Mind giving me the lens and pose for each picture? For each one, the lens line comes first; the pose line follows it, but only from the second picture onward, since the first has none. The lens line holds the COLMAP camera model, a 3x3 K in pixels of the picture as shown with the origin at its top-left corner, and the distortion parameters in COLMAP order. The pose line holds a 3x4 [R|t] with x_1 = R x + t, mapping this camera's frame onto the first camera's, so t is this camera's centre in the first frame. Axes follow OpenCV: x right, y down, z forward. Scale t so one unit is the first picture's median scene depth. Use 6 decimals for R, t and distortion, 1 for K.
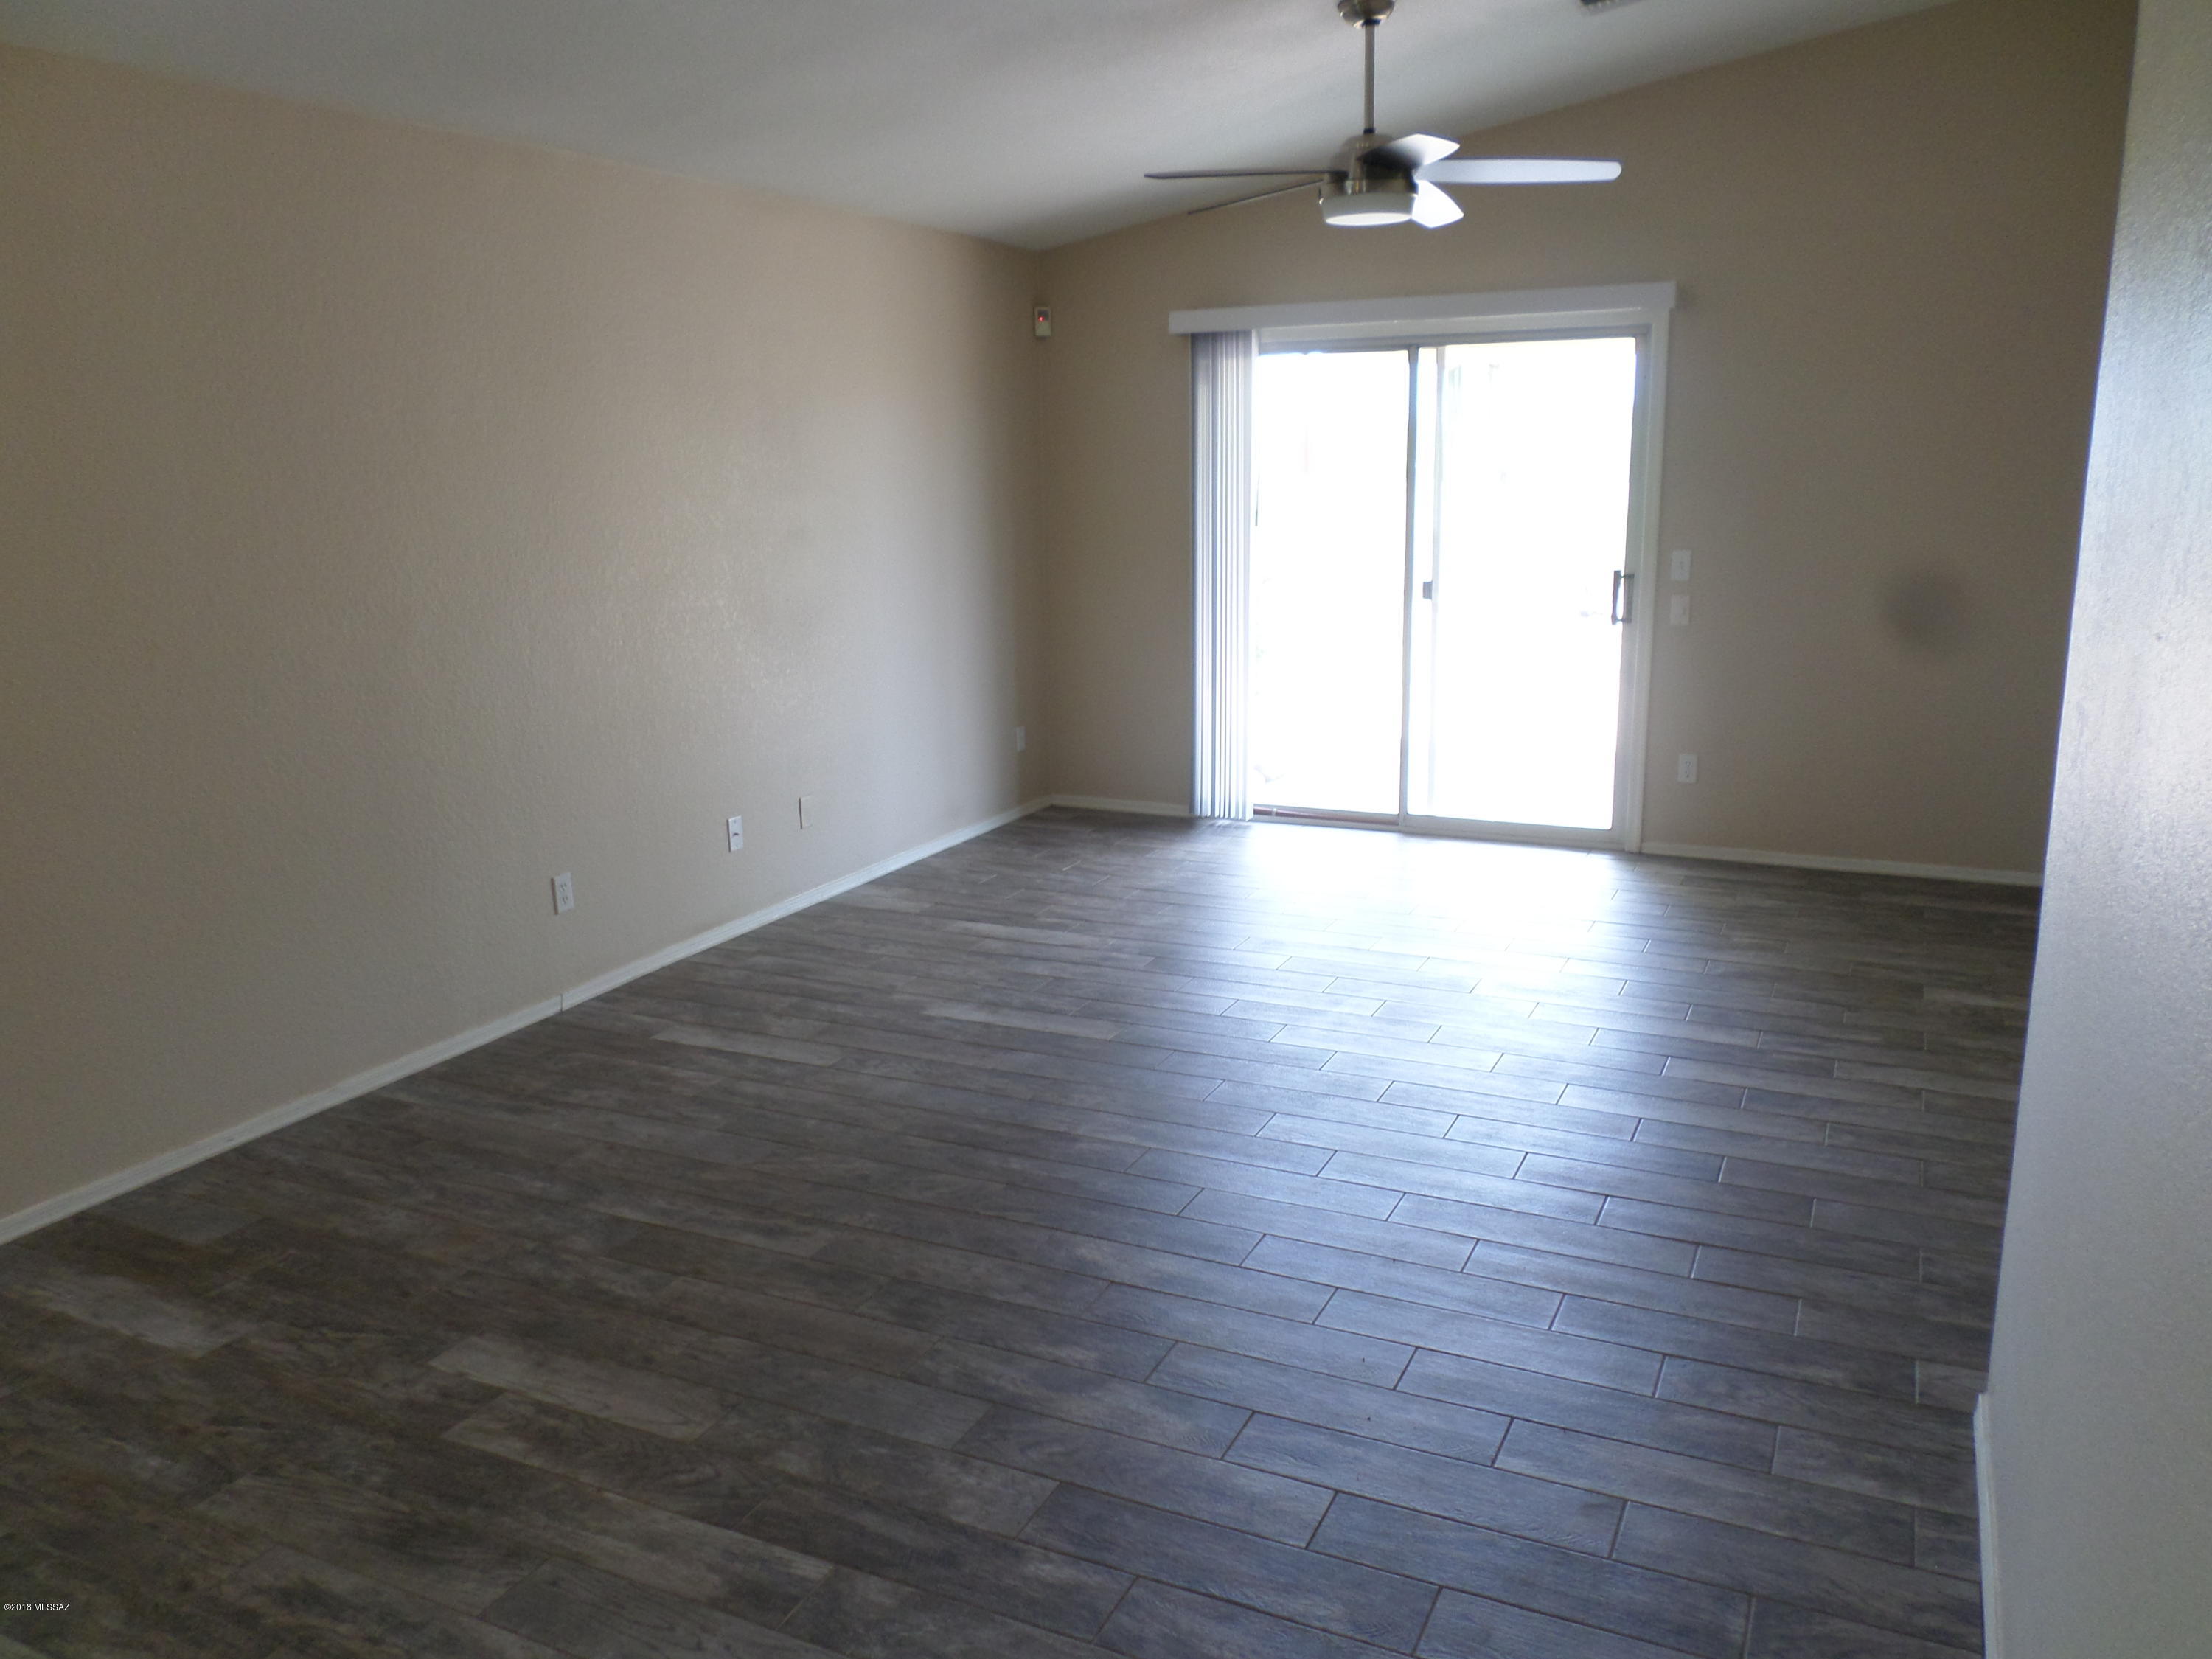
lens RADIAL K [[1683.4, 0, 1116.4], [0, 1683.4, 825.4], [0, 0, 1]] dist [-0.001513, -0.003936]
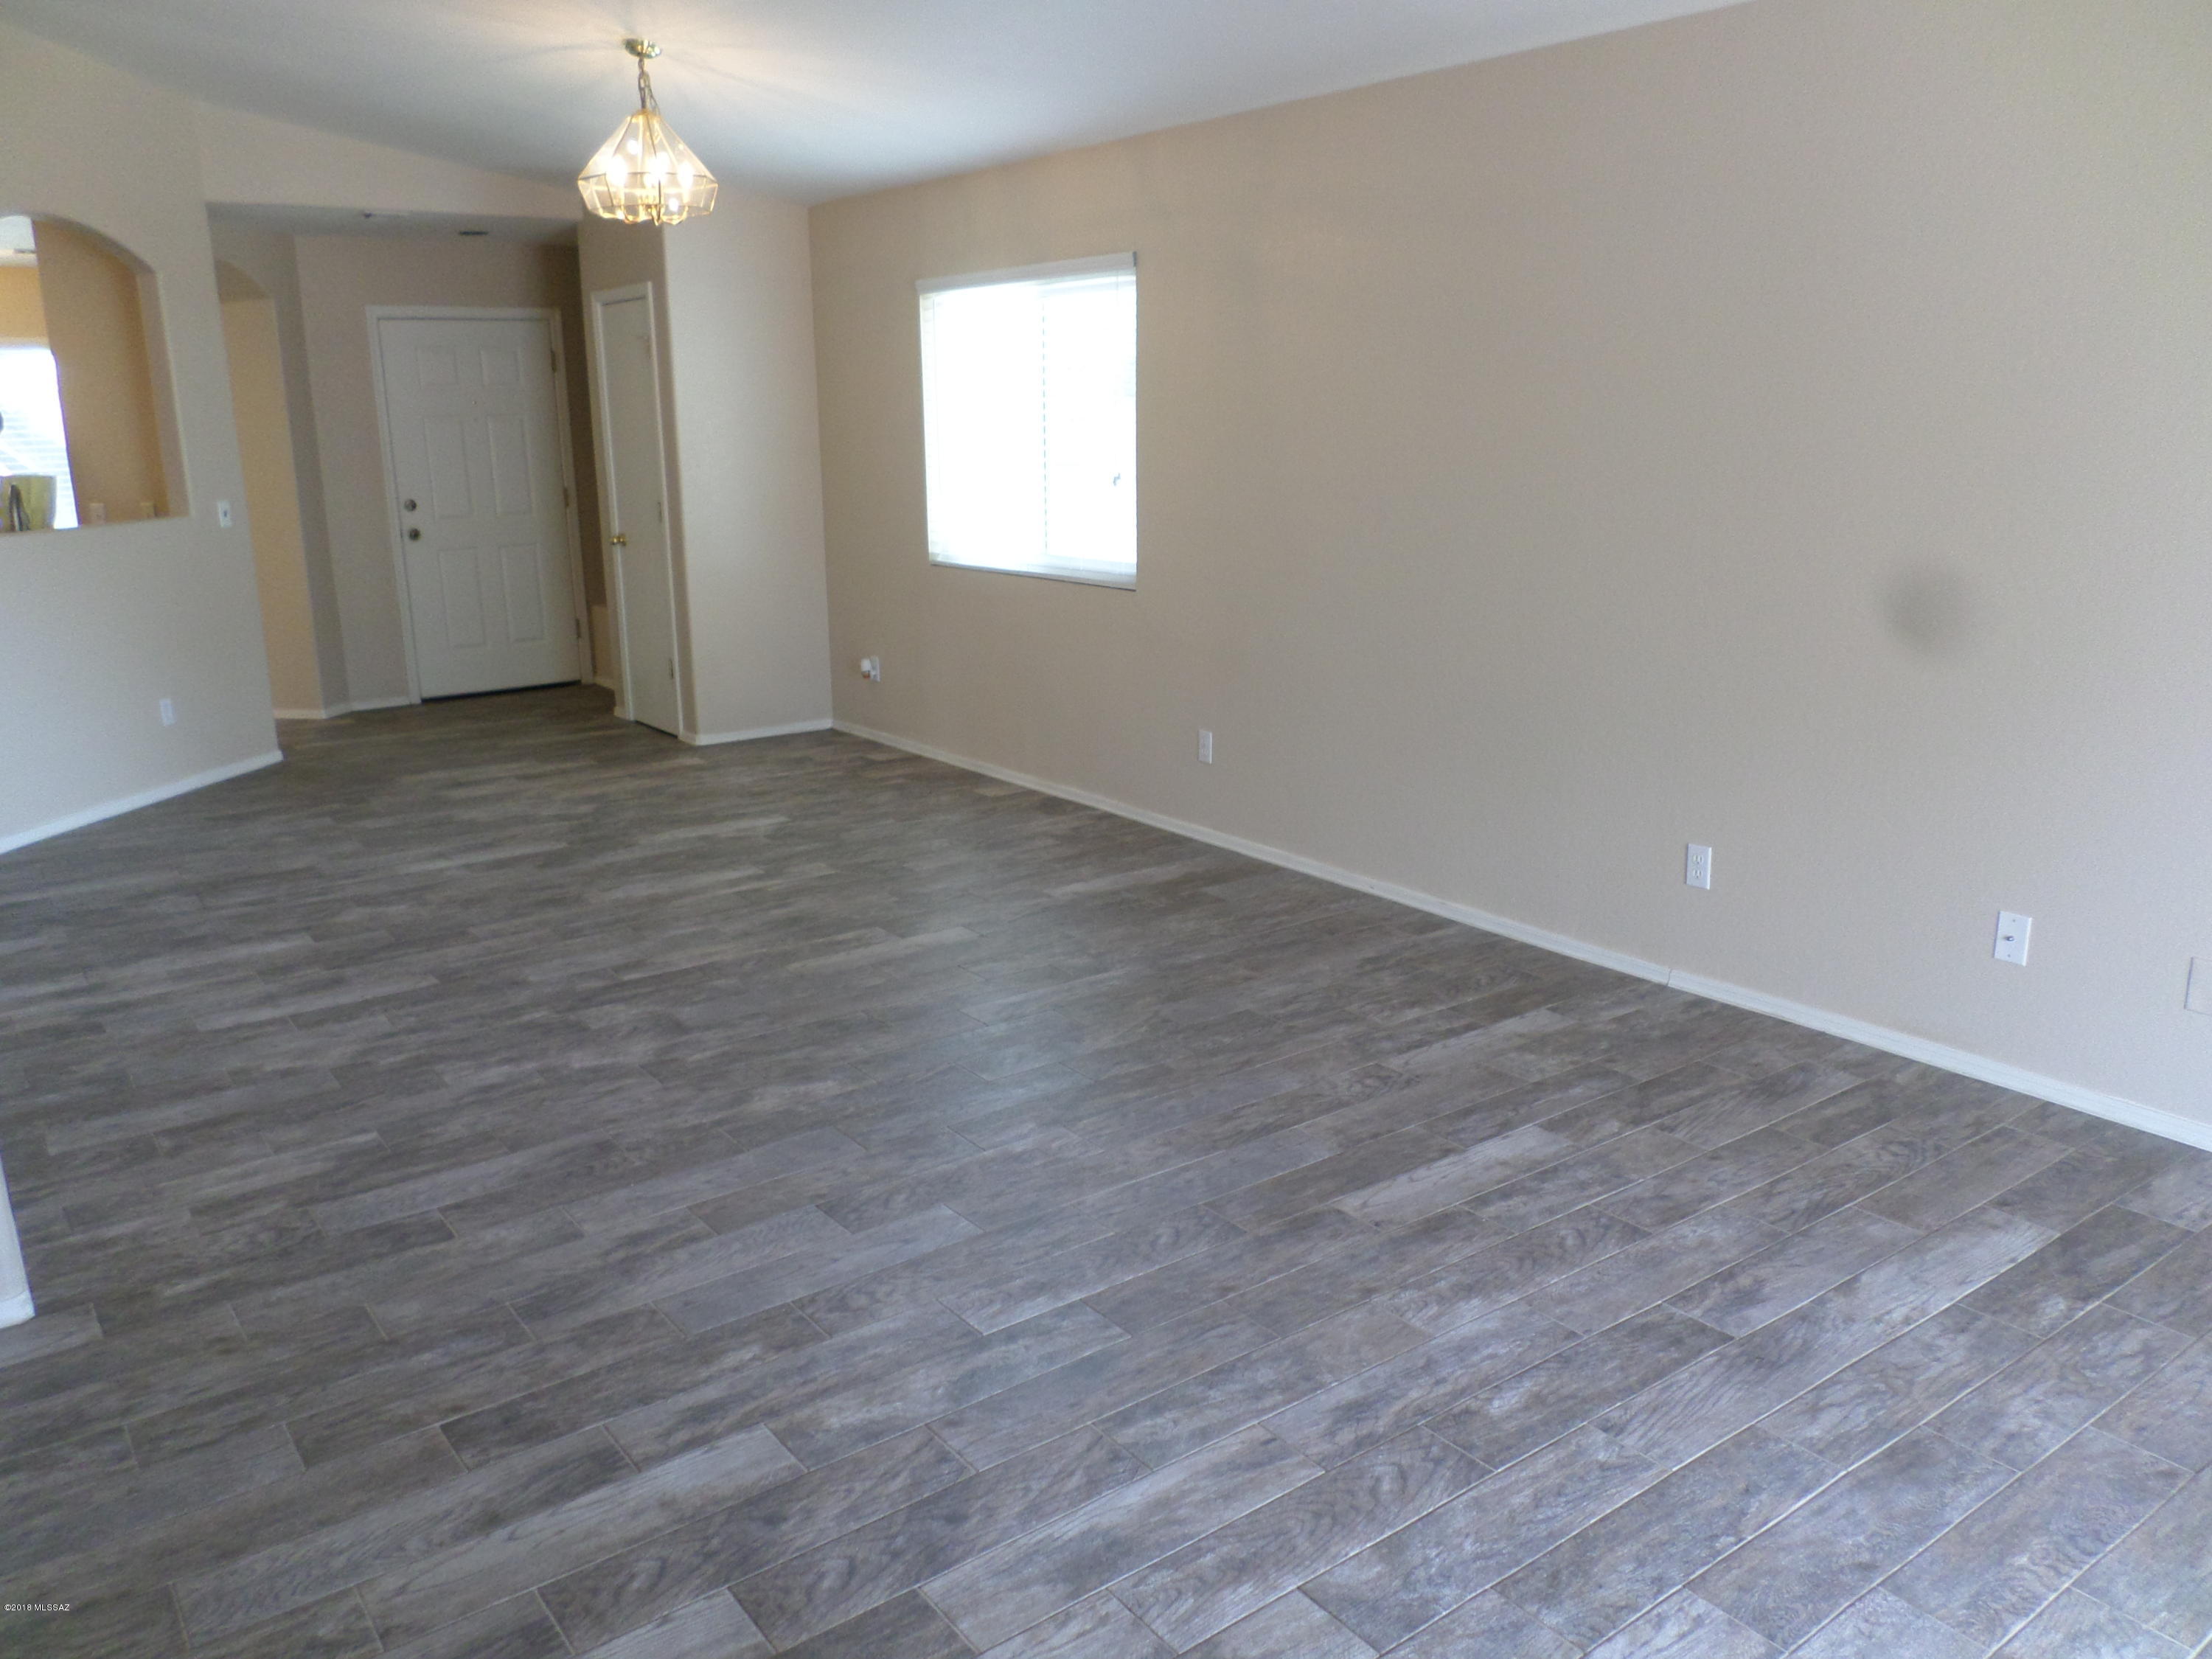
lens RADIAL K [[1667.5, 0, 1106.0], [0, 1667.5, 829.5], [0, 0, 1]] dist [-0.020065, 0.001895]
pose [[-0.471895, 0.240762, -0.848144, 0.519911], [-0.168478, 0.919639, 0.354796, -0.219902], [0.865408, 0.310320, -0.393410, 0.986825]]
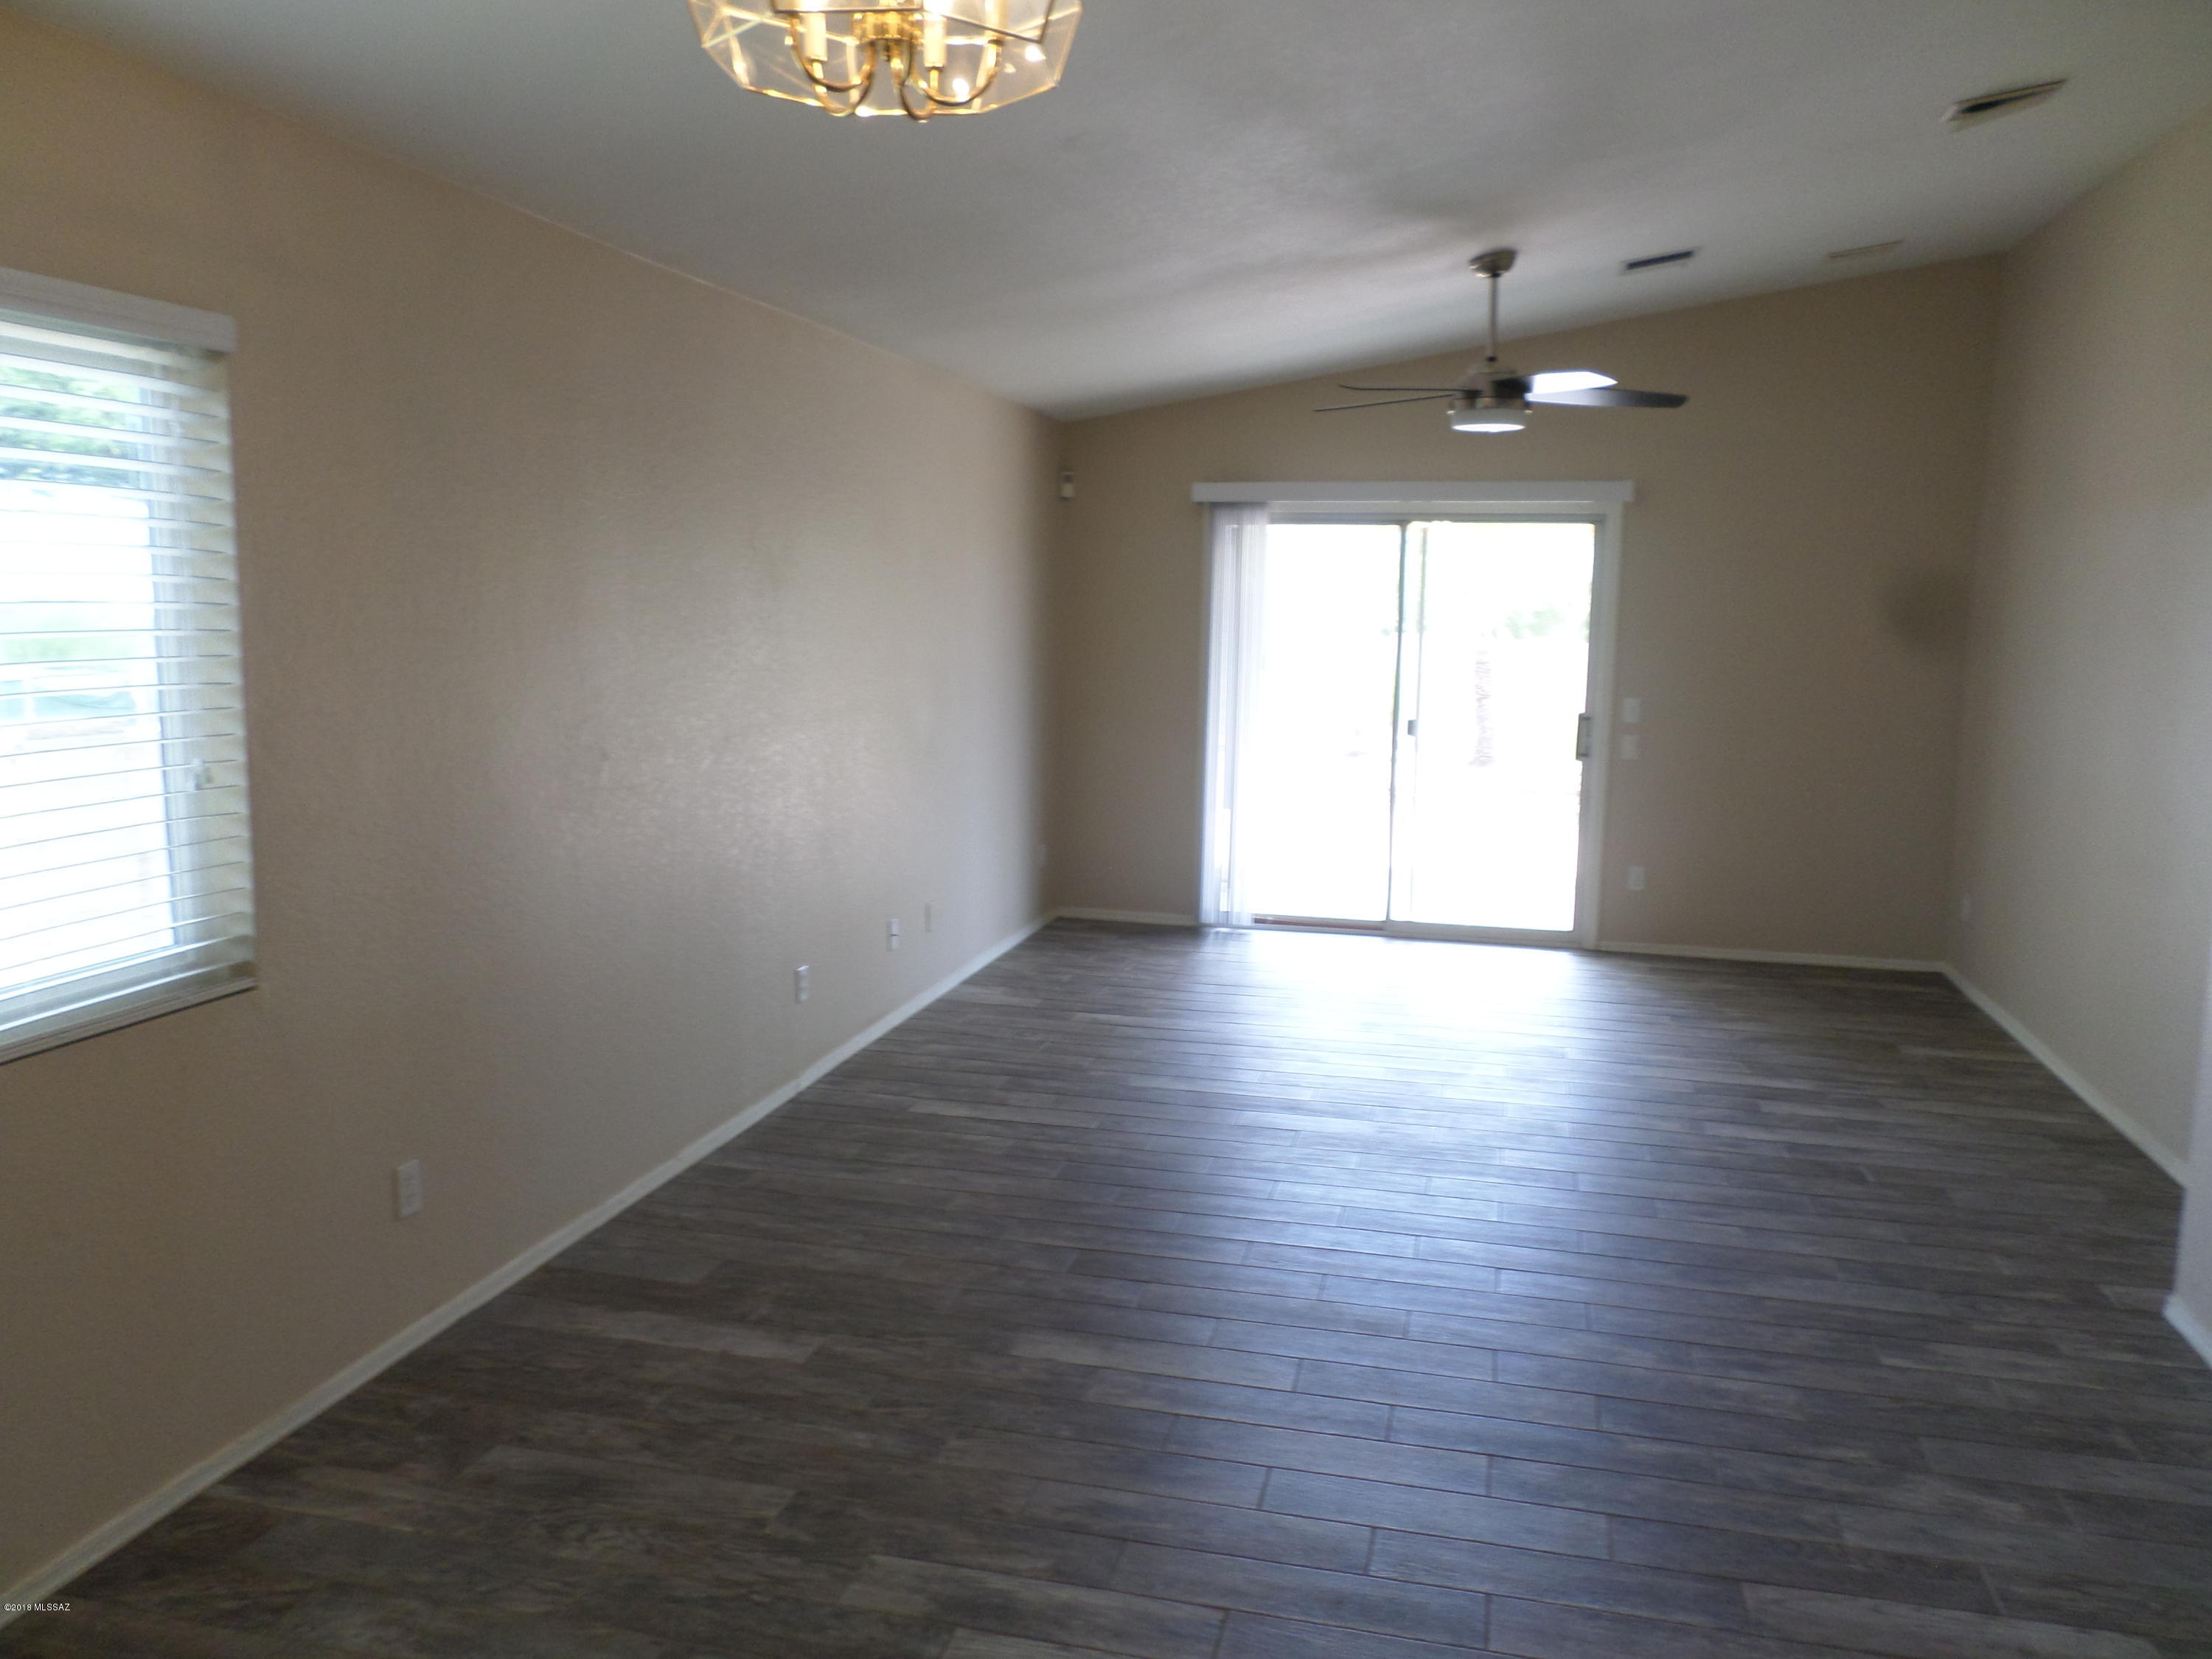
lens RADIAL K [[1667.5, 0, 1106.0], [0, 1667.5, 829.5], [0, 0, 1]] dist [-0.020065, 0.001895]
pose [[0.980281, 0.005413, 0.197536, -0.323346], [0.010228, 0.996895, -0.078074, 0.024278], [-0.197345, 0.078554, 0.977182, -0.105092]]
